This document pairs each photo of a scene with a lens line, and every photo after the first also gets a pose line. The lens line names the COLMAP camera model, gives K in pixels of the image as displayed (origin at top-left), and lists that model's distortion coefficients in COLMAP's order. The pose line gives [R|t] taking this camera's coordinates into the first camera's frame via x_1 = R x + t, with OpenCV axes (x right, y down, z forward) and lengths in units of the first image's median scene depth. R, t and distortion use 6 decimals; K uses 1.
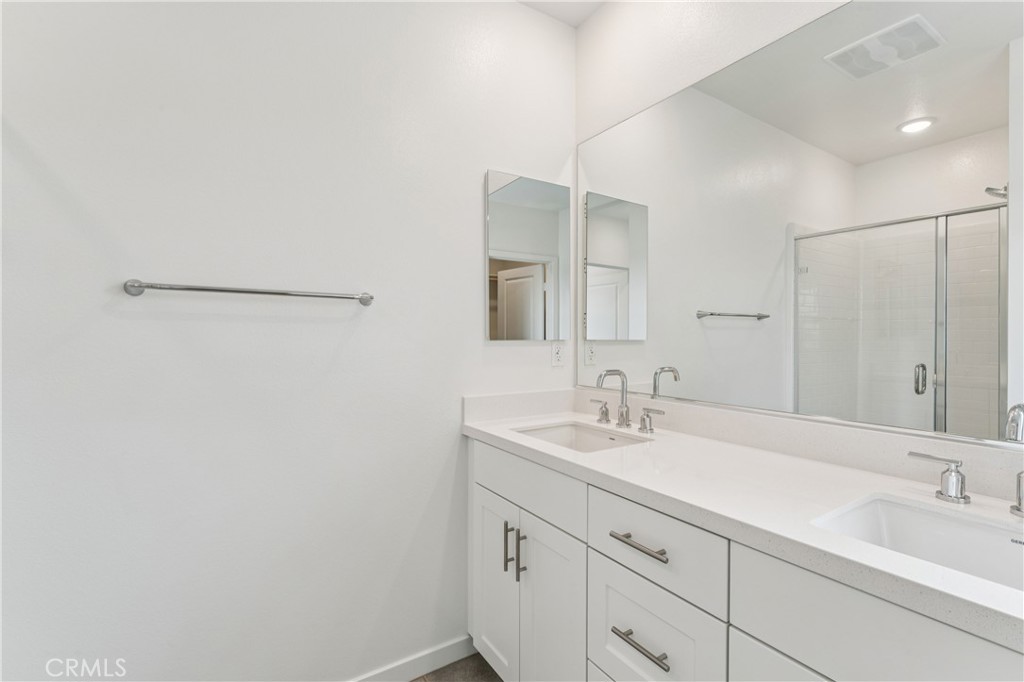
lens RADIAL K [[458.9, 0, 511.2], [0, 458.9, 342.9], [0, 0, 1]] dist [0.000212, -0.000555]
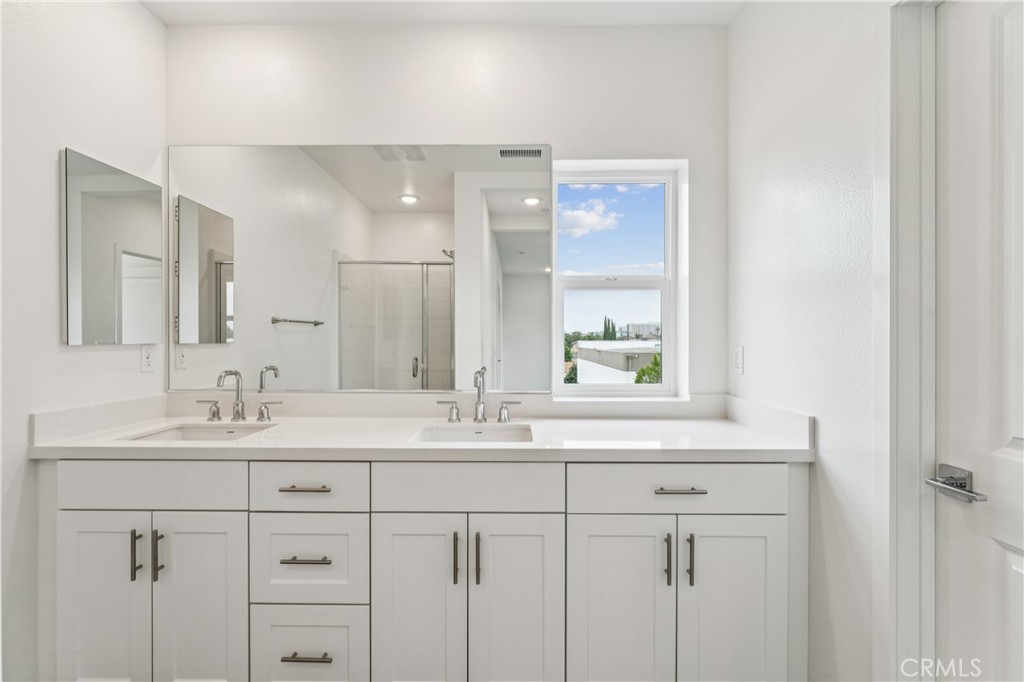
lens RADIAL K [[461.0, 0, 512.0], [0, 461.0, 341.0], [0, 0, 1]] dist [0.000113, 0.000117]
pose [[0.553318, -0.002194, 0.832967, -0.296942], [0.008287, 0.999962, -0.002871, -0.003544], [-0.832929, 0.008491, 0.553315, -0.171922]]
